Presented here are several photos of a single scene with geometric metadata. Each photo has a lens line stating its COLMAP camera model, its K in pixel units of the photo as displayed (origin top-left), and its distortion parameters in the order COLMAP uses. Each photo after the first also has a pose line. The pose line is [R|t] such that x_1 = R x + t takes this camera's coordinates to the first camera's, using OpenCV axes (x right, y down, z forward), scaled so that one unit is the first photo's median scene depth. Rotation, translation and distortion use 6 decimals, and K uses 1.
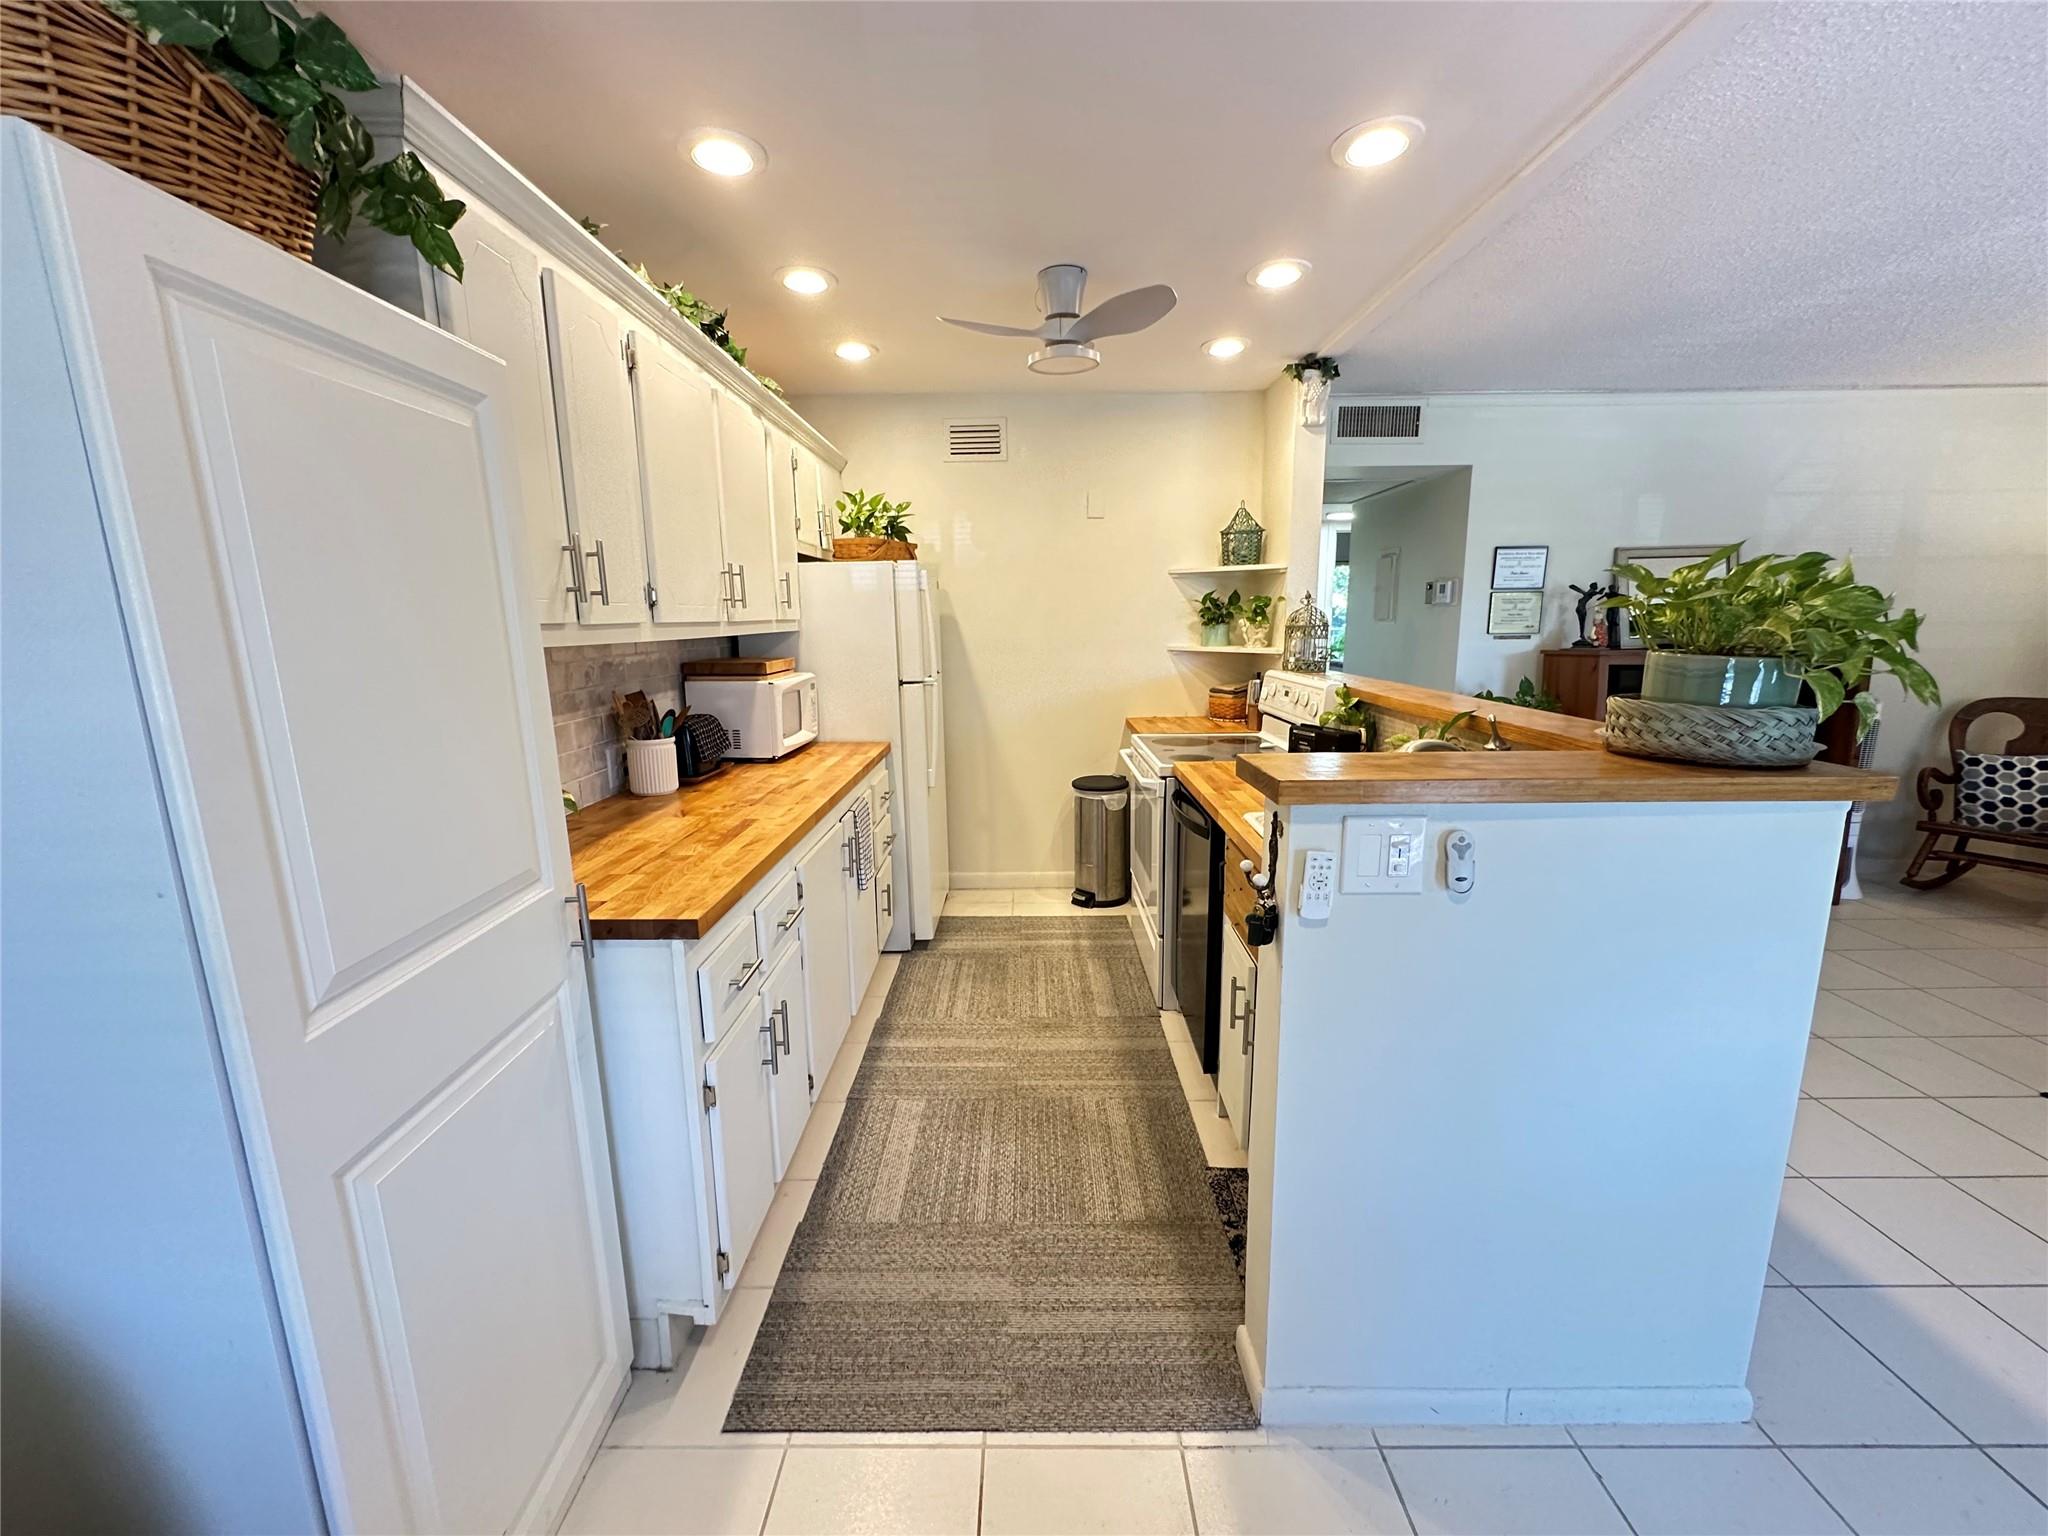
lens RADIAL K [[818.0, 0, 1024.8], [0, 818.0, 769.7], [0, 0, 1]] dist [-0.001335, 0.000335]
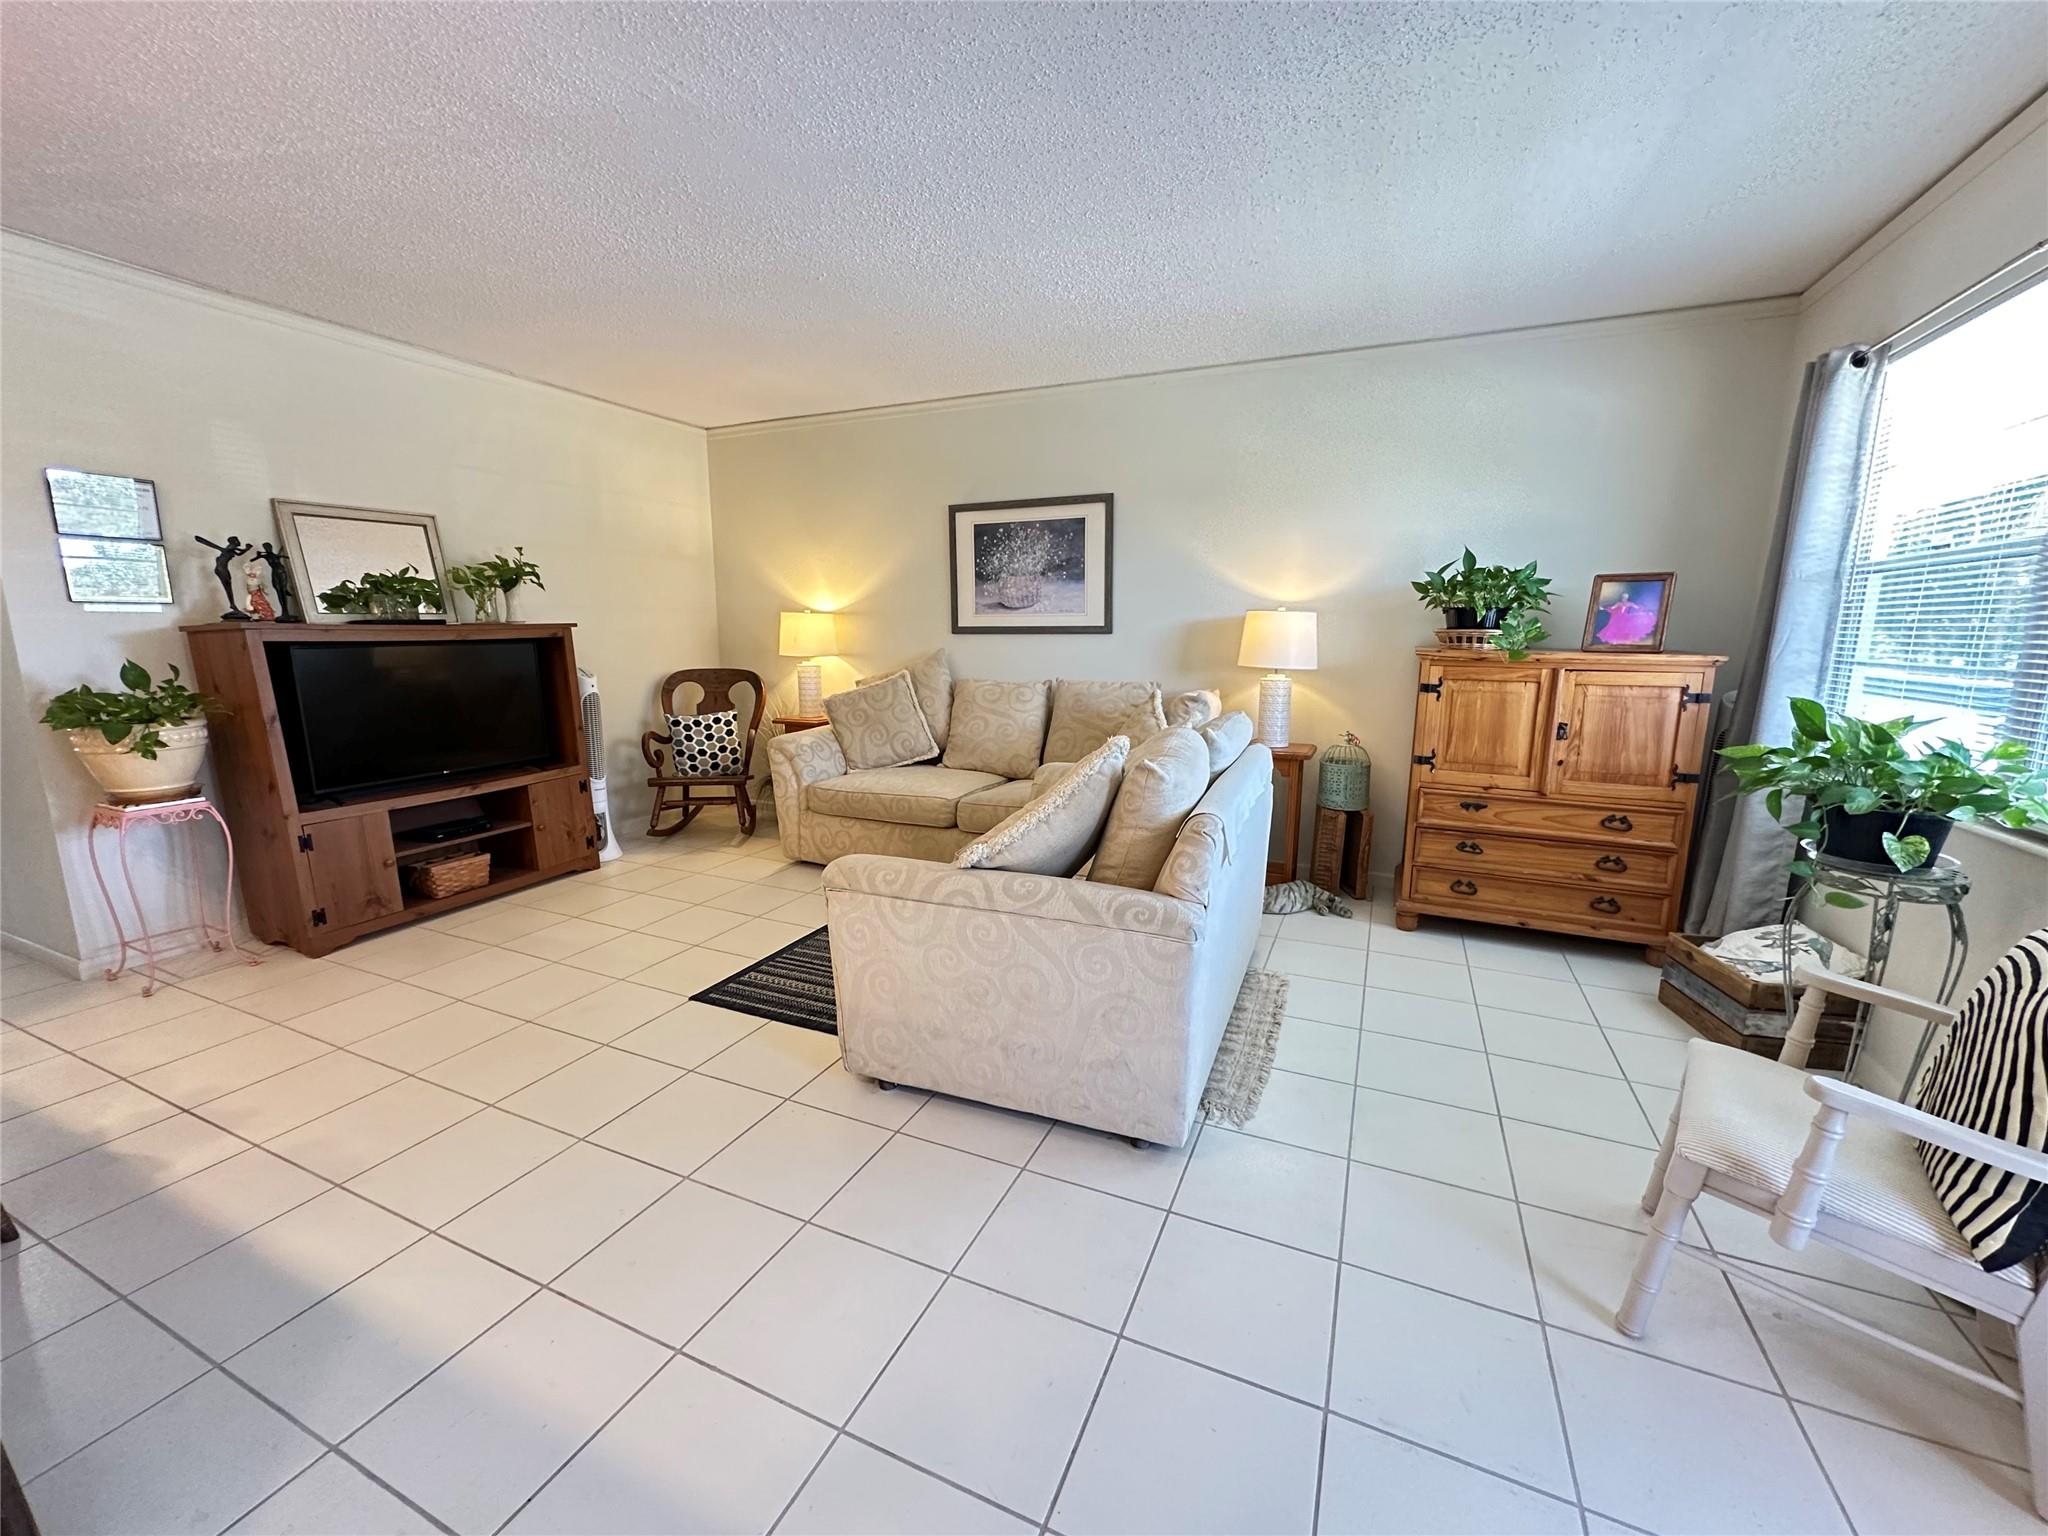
lens RADIAL K [[818.0, 0, 1022.8], [0, 818.0, 769.0], [0, 0, 1]] dist [-0.001335, 0.000335]
pose [[0.407139, -0.142820, 0.902131, 0.375680], [0.161023, 0.983452, 0.083023, 0.052841], [-0.899060, 0.111462, 0.423399, 0.056632]]
